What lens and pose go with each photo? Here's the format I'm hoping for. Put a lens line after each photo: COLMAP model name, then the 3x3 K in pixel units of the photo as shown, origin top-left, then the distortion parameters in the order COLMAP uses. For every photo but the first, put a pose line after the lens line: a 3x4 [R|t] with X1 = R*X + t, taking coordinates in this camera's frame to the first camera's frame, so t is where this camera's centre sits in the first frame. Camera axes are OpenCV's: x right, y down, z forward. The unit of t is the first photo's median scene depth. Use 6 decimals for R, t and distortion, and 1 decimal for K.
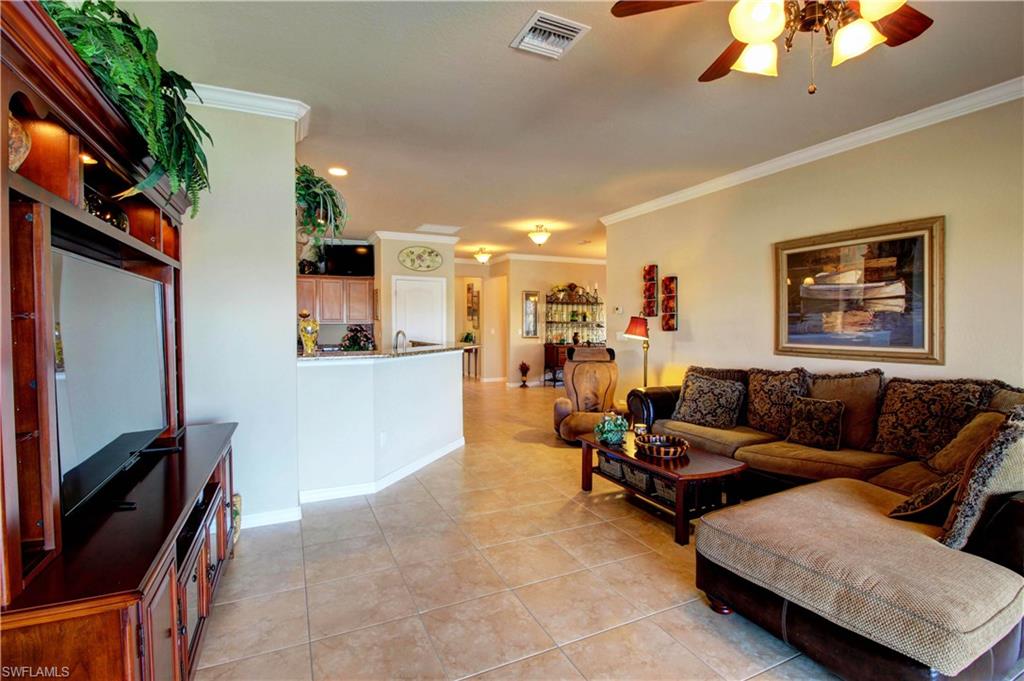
lens RADIAL K [[476.0, 0, 512.4], [0, 476.0, 332.5], [0, 0, 1]] dist [-0.000868, -0.013900]
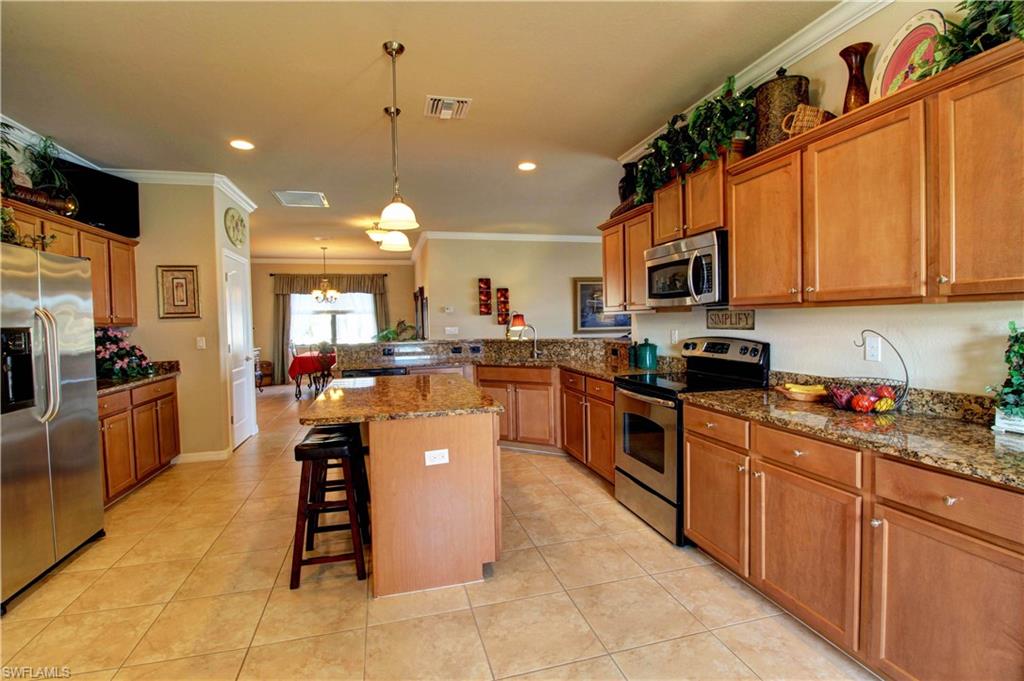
lens RADIAL K [[476.0, 0, 512.4], [0, 476.0, 332.5], [0, 0, 1]] dist [-0.000868, -0.013900]
pose [[0.171331, -0.024621, 0.984906, -1.206182], [0.034557, 0.999223, 0.018968, -0.006085], [-0.984607, 0.030785, 0.172048, 0.760201]]
